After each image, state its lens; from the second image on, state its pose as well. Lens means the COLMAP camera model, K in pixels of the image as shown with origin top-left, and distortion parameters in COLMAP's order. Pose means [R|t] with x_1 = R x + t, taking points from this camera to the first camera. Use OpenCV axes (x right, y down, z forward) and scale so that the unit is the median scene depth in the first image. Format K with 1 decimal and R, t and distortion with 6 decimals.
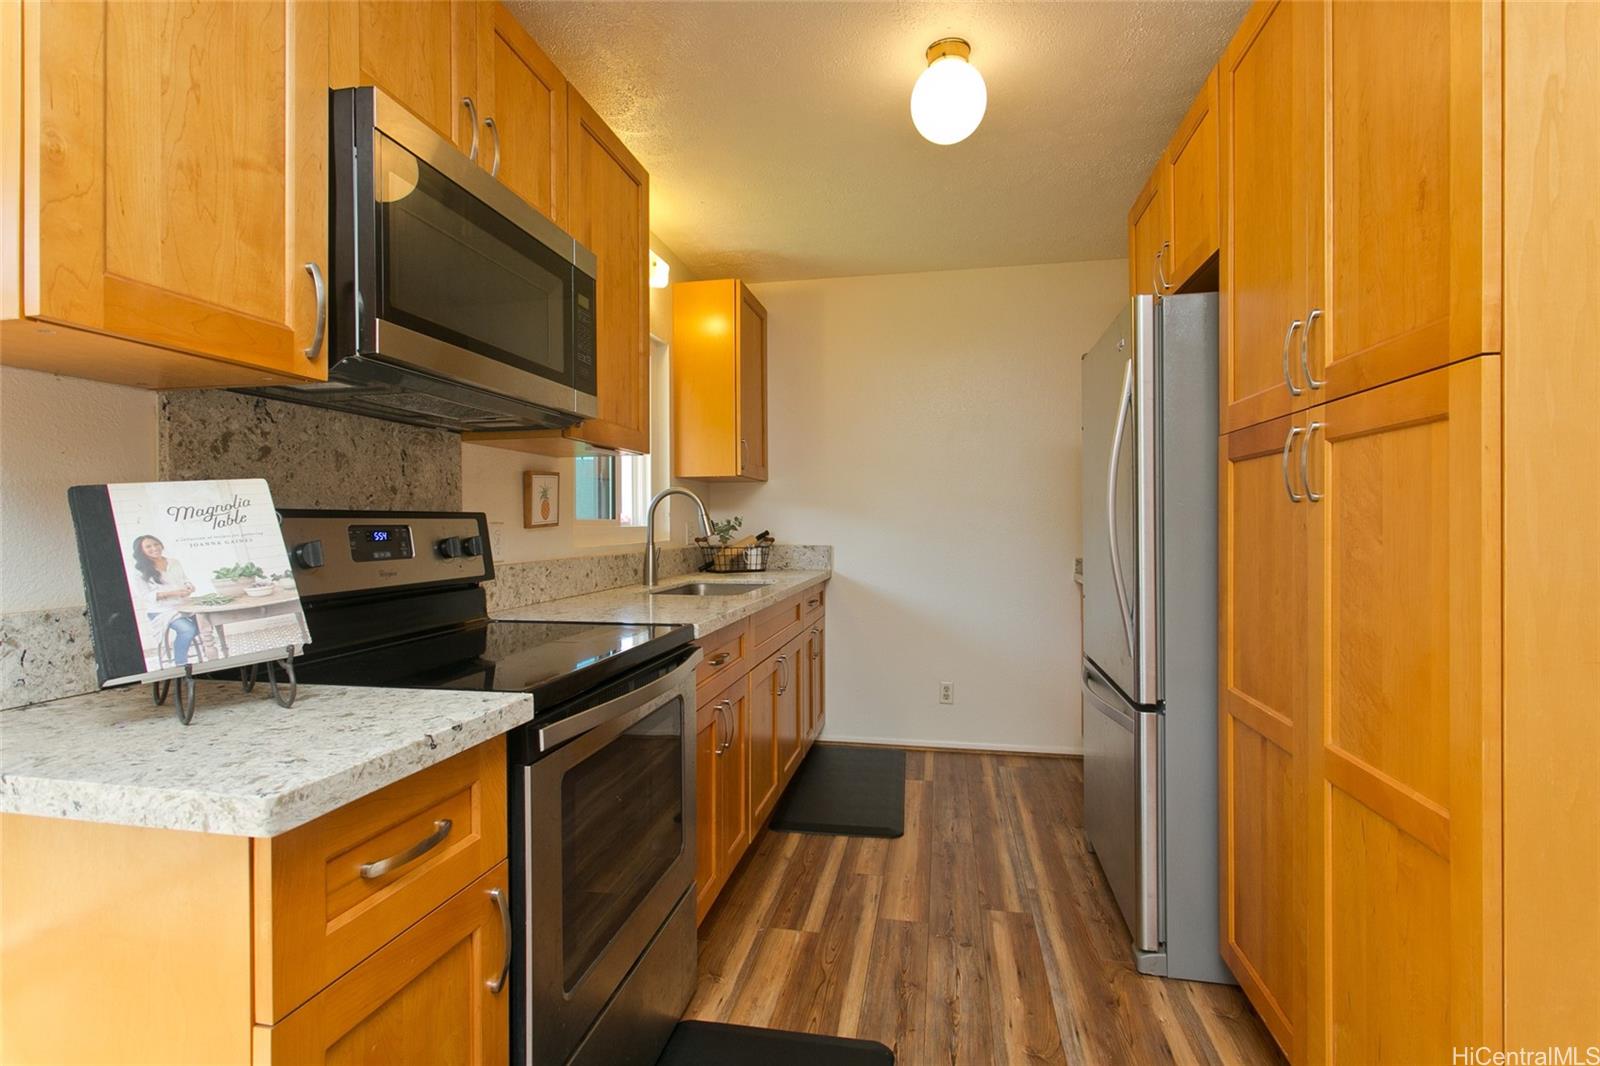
lens RADIAL K [[756.3, 0, 800.5], [0, 756.3, 527.0], [0, 0, 1]] dist [0.003226, 0.000773]
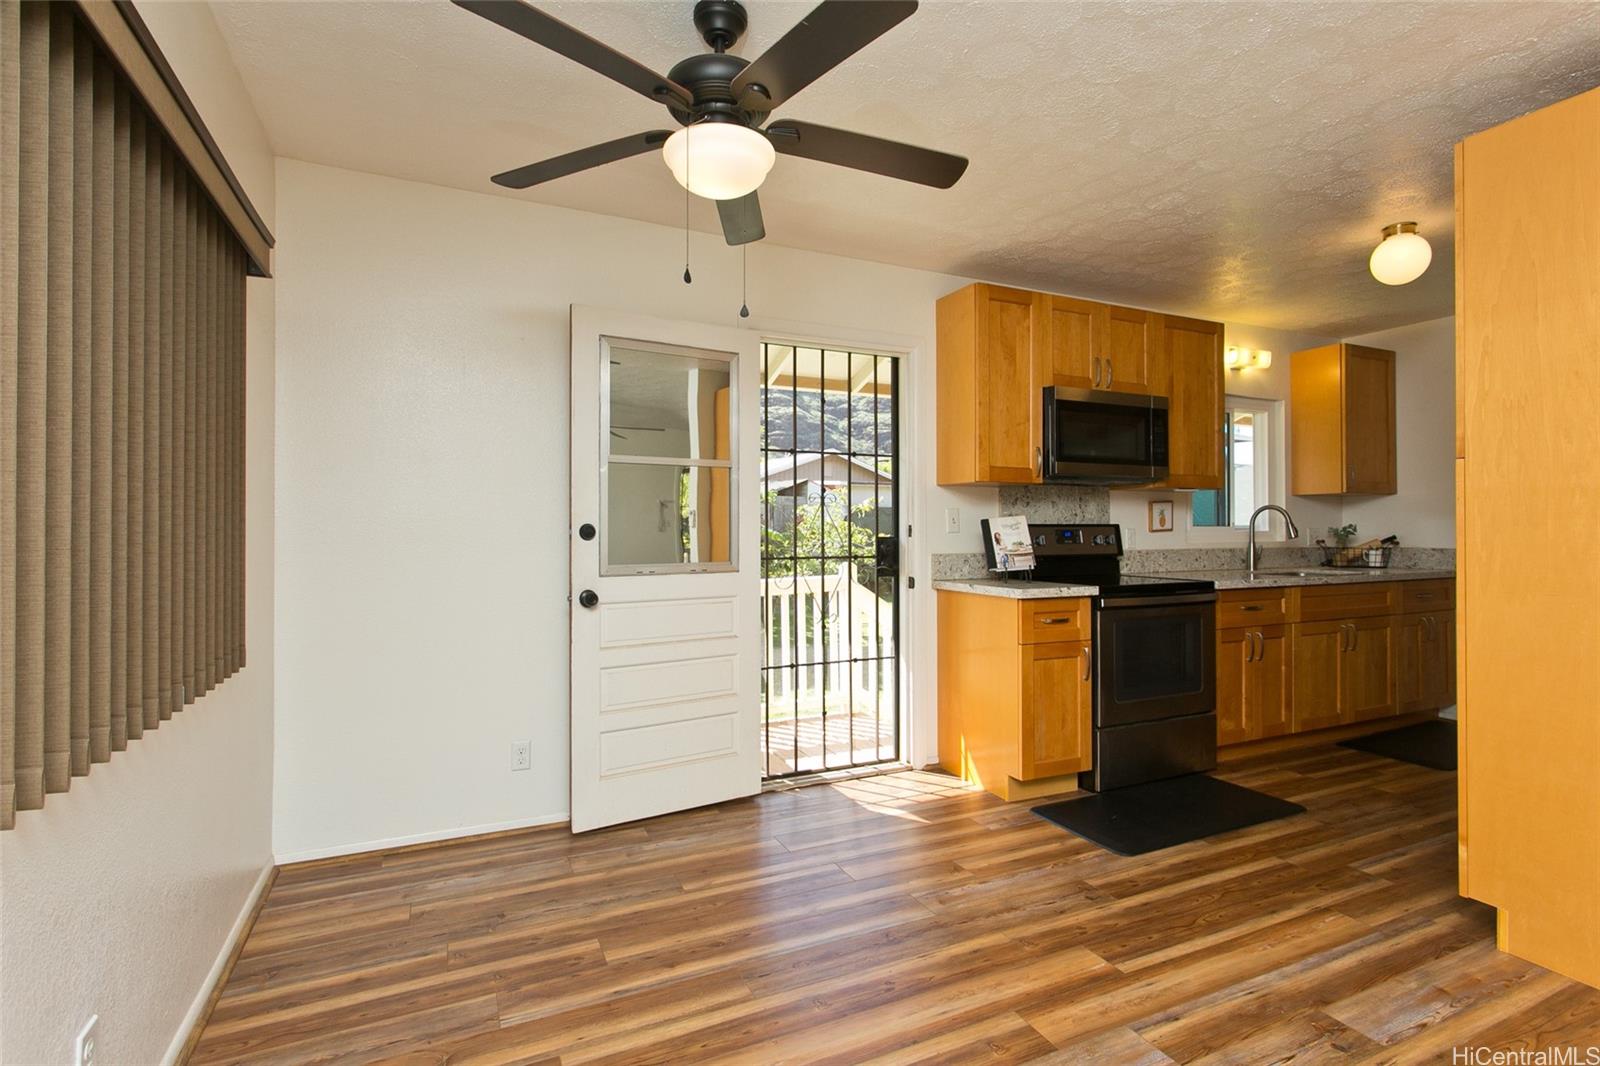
lens RADIAL K [[770.3, 0, 796.3], [0, 770.3, 525.0], [0, 0, 1]] dist [0.001180, 0.000469]
pose [[0.588137, -0.001990, -0.808759, 1.373574], [-0.004640, 0.999972, -0.005835, 0.000389], [0.808748, 0.007185, 0.588112, -1.718015]]
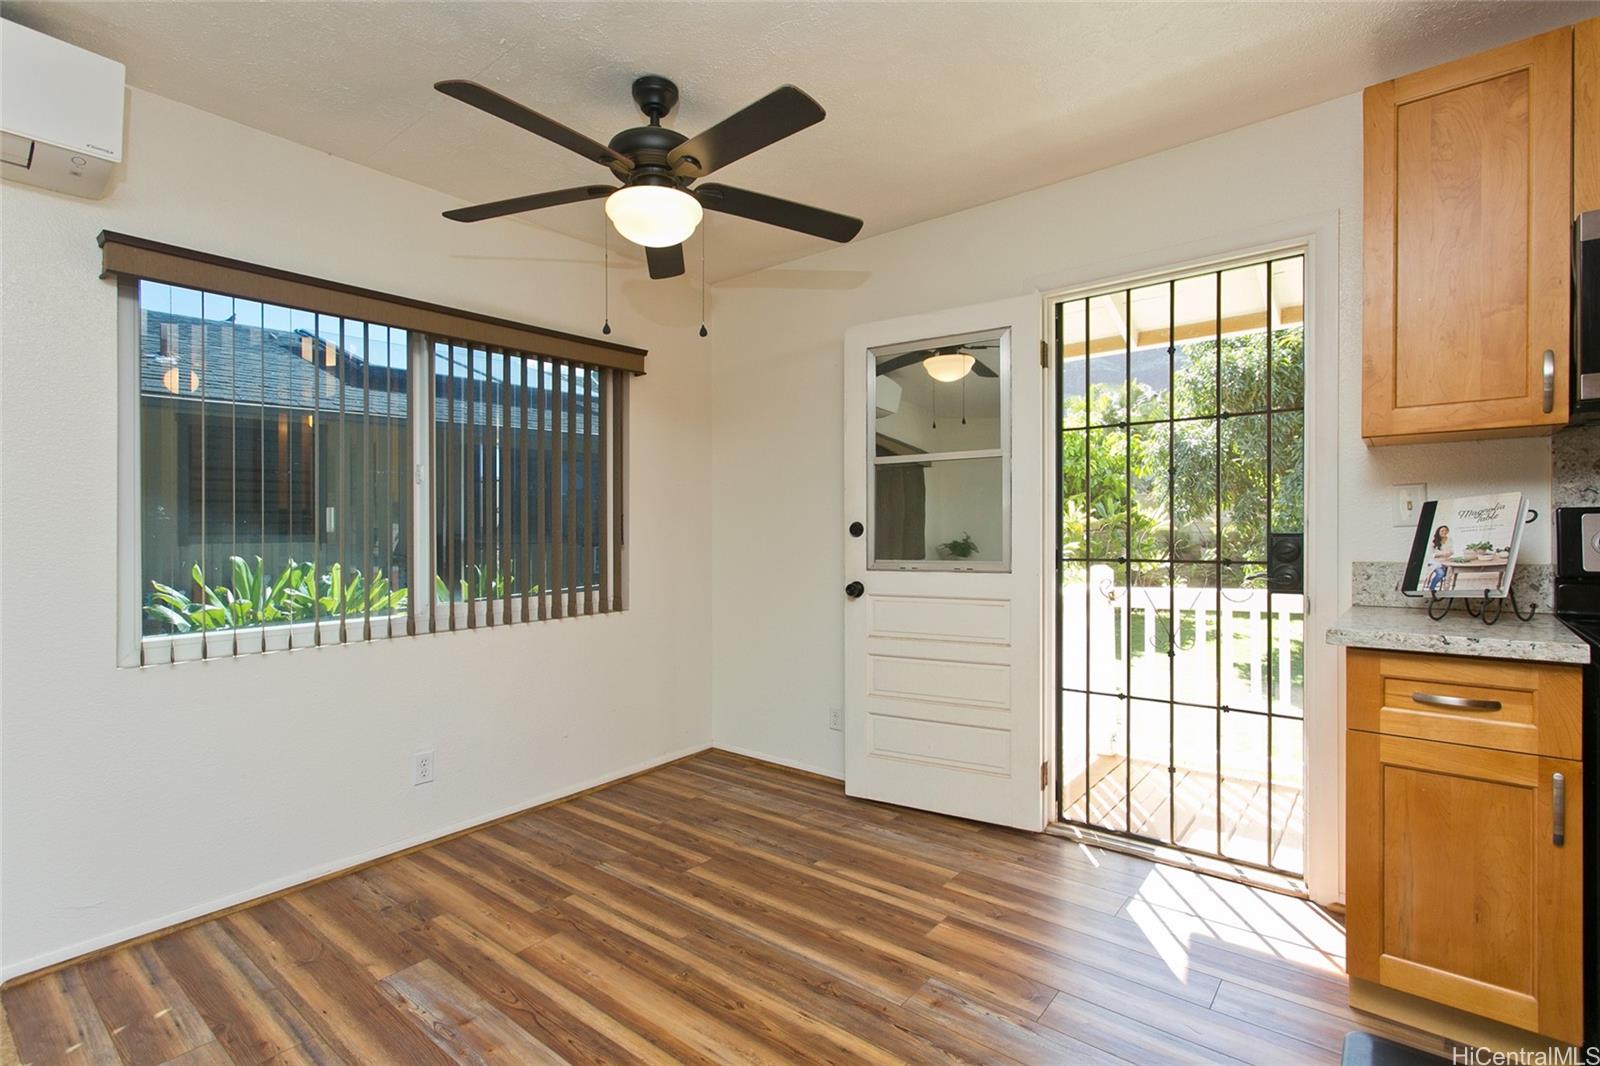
lens RADIAL K [[756.3, 0, 800.5], [0, 756.3, 527.0], [0, 0, 1]] dist [0.003226, 0.000773]
pose [[-0.475378, 0.008761, -0.879738, 1.453683], [0.011190, 0.999930, 0.003911, -0.010560], [0.879711, -0.007984, -0.475443, 0.395666]]
